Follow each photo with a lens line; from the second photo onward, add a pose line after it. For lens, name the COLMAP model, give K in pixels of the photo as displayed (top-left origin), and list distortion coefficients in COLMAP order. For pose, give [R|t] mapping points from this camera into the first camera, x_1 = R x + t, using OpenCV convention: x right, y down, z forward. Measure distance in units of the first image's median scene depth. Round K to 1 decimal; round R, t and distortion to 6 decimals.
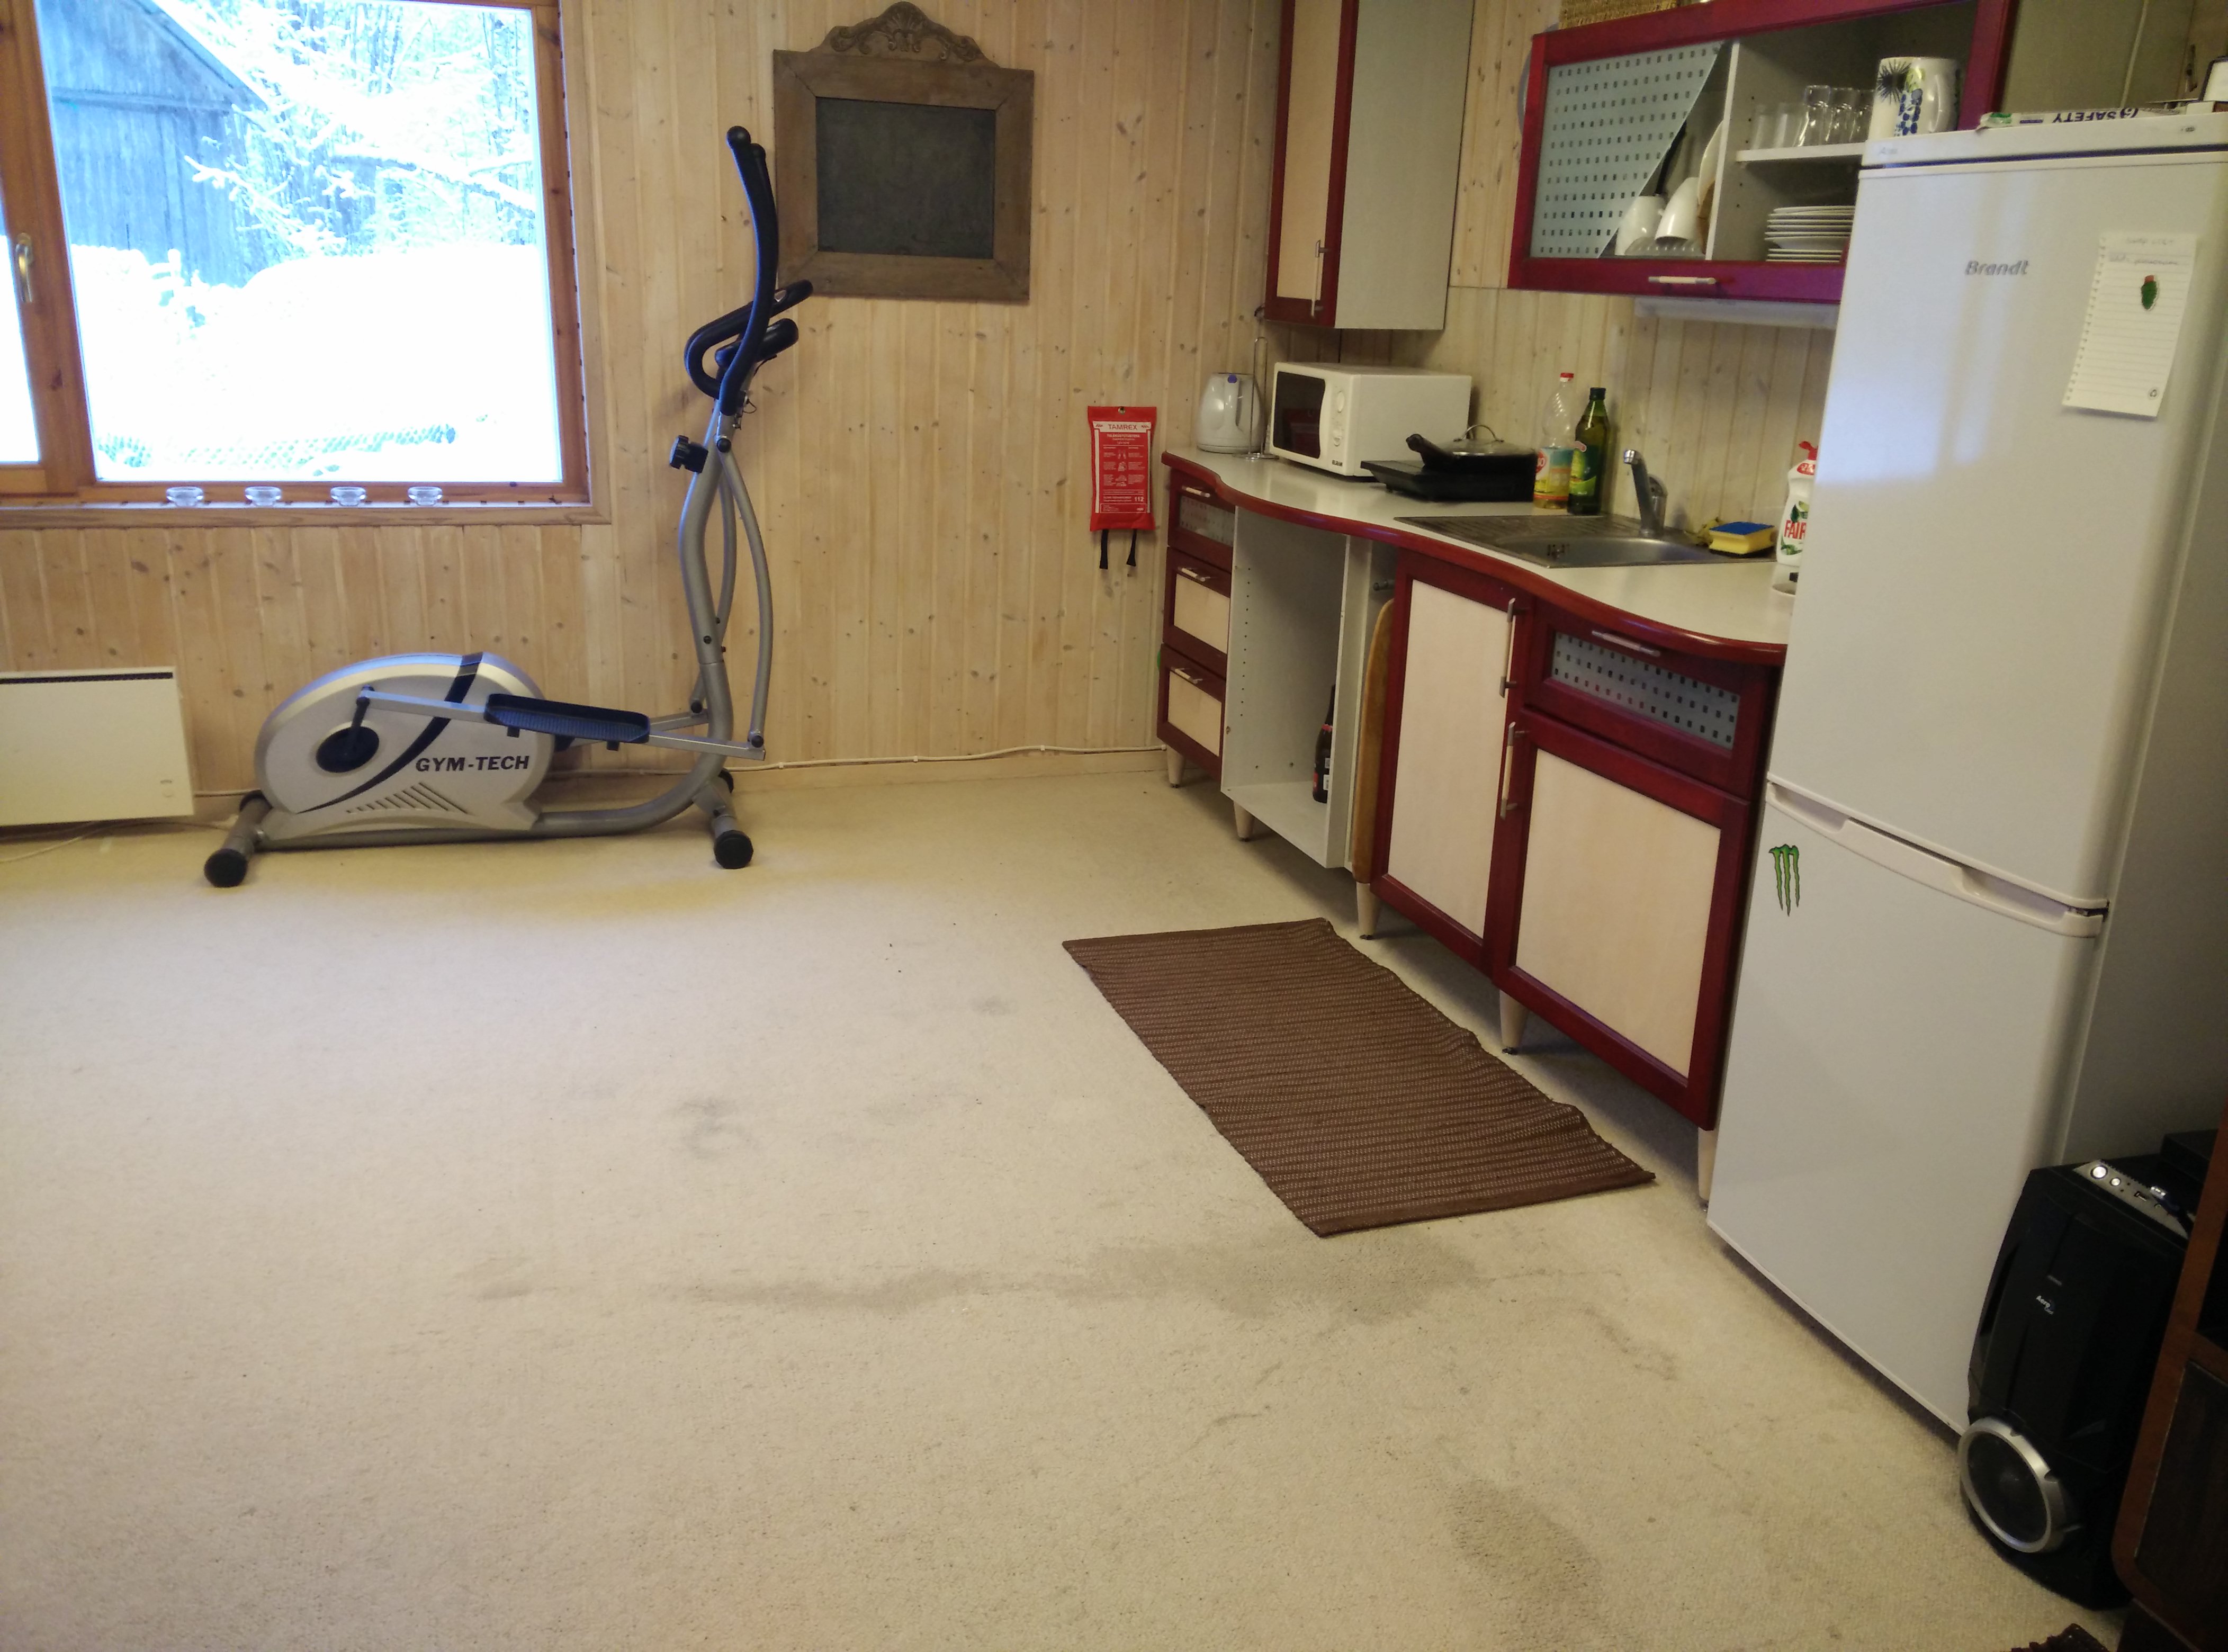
lens RADIAL K [[1779.5, 0, 1119.1], [0, 1779.5, 821.1], [0, 0, 1]] dist [0.071789, -0.087637]
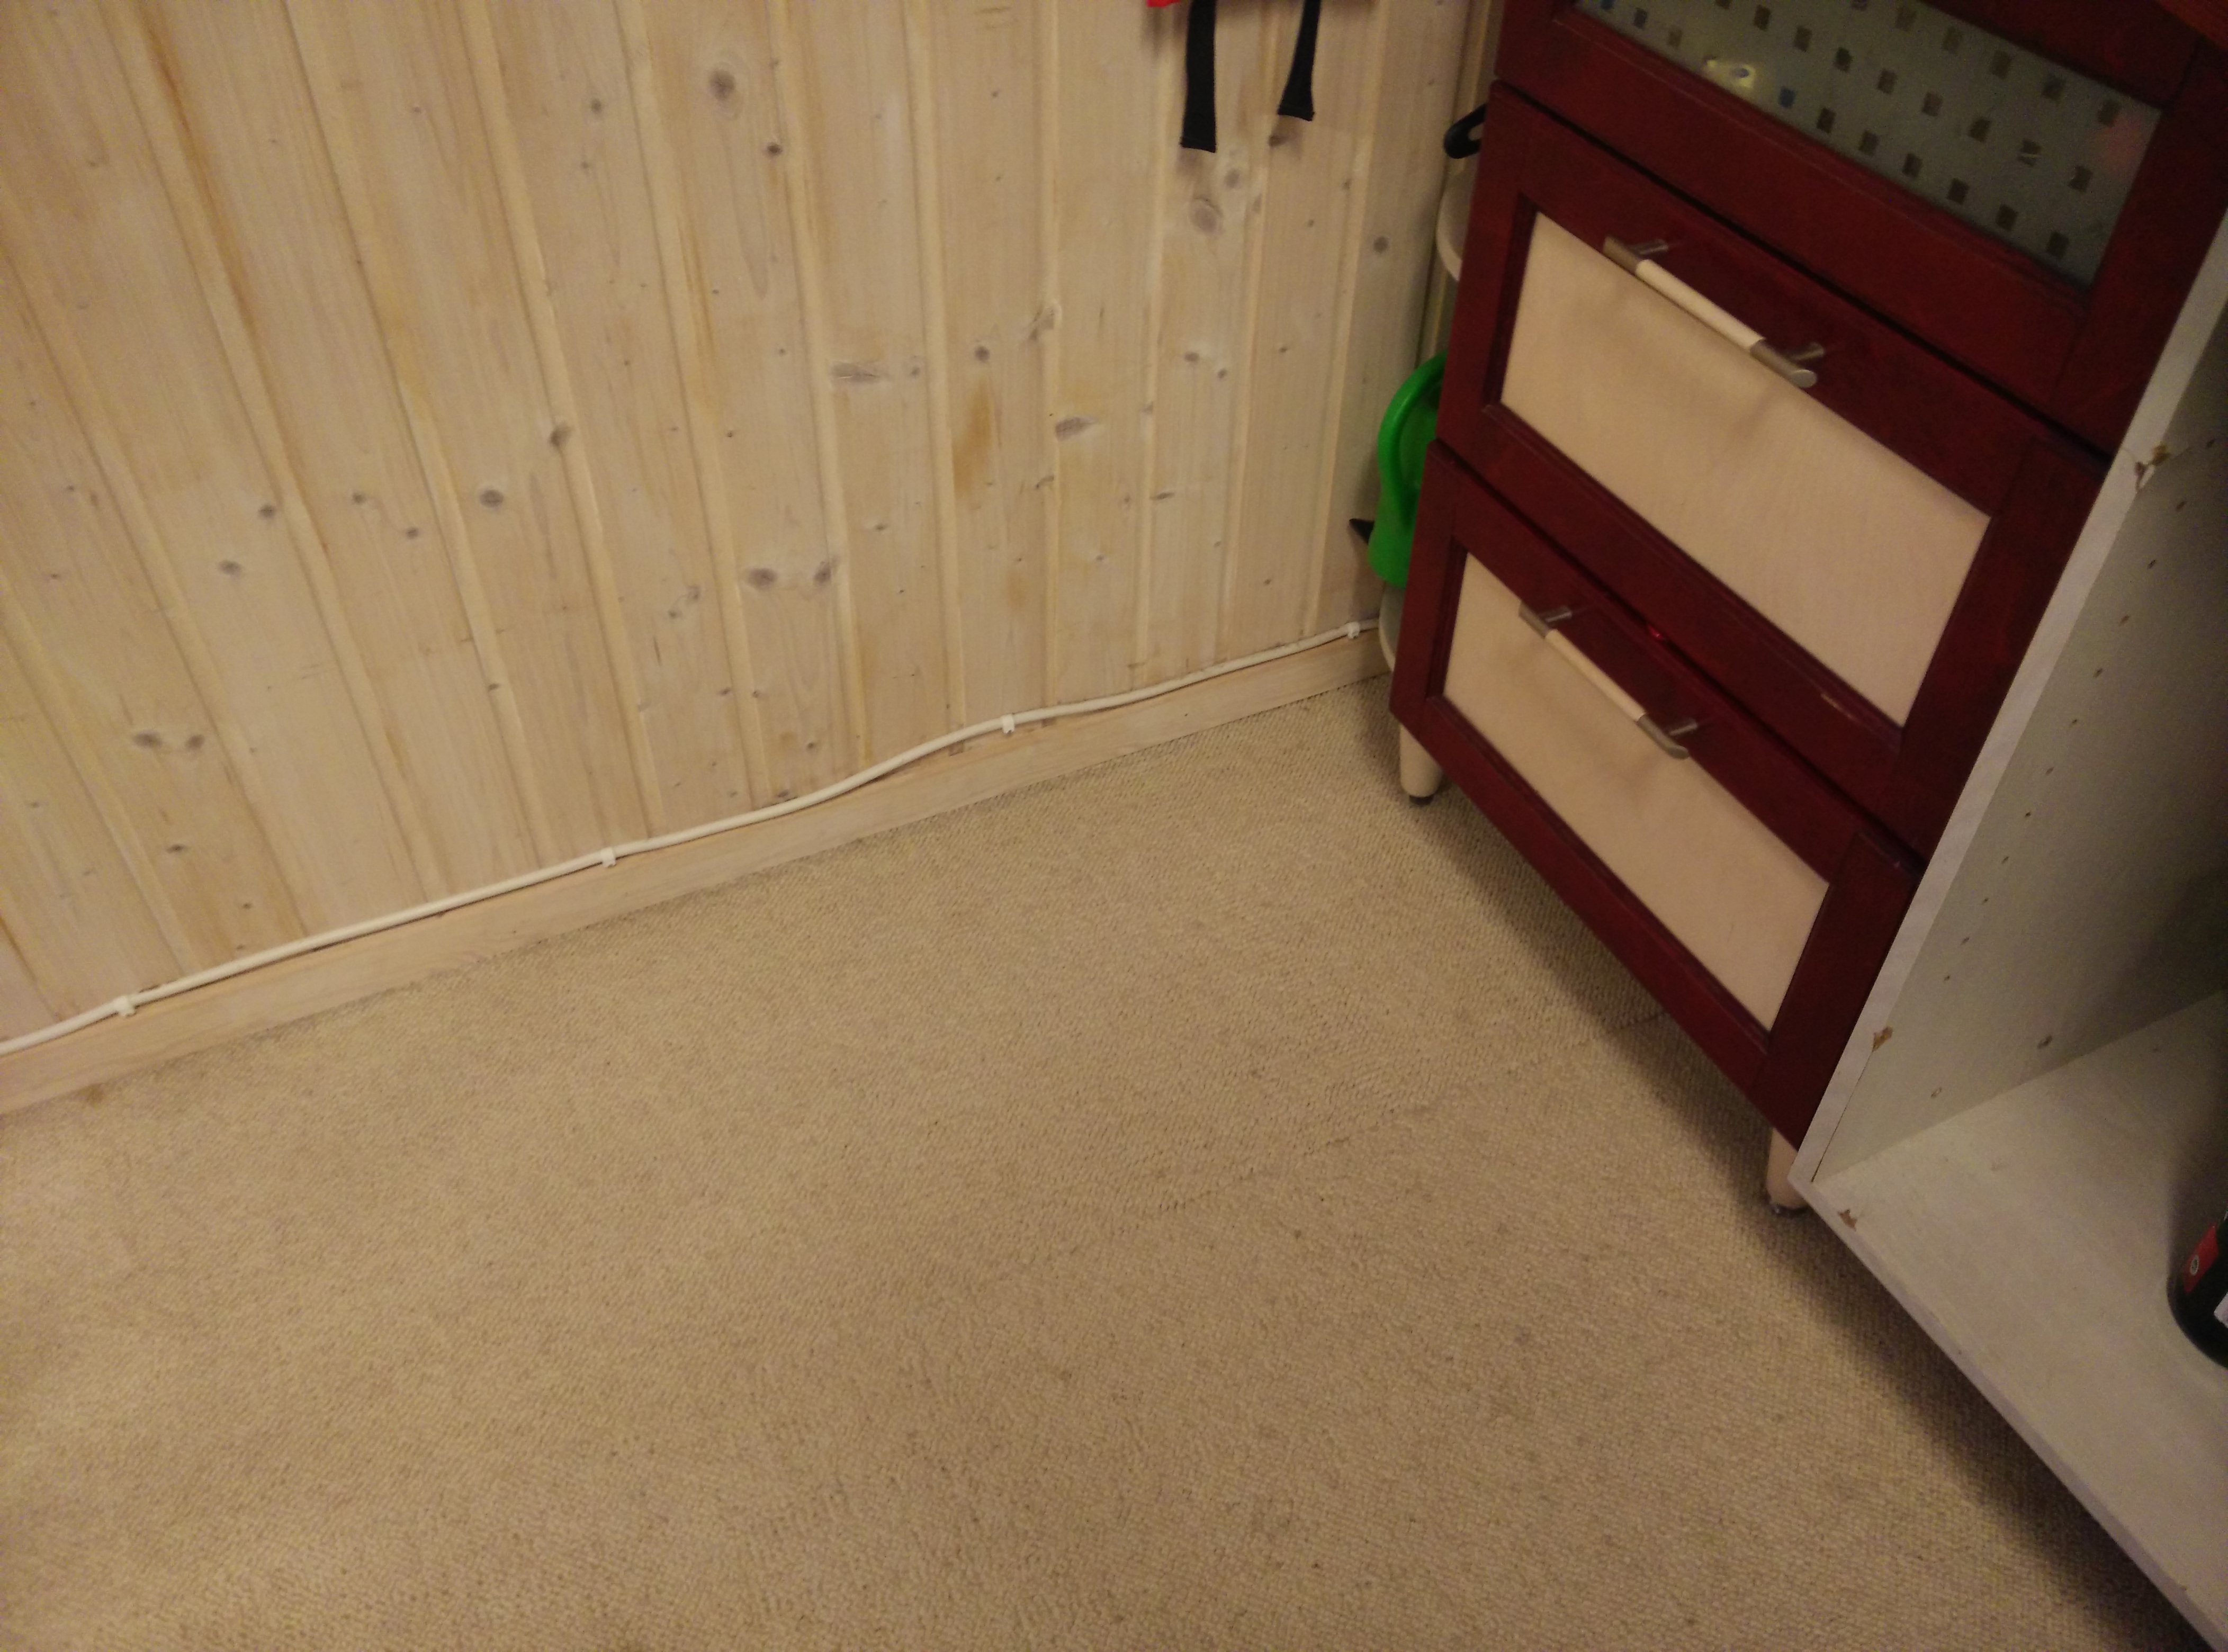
lens RADIAL K [[1779.5, 0, 1109.9], [0, 1779.5, 828.1], [0, 0, 1]] dist [0.071789, -0.087637]
pose [[0.992183, -0.105749, 0.066256, -0.056356], [0.065162, 0.891841, 0.447632, -0.195818], [-0.106426, -0.439815, 0.891760, 0.829778]]
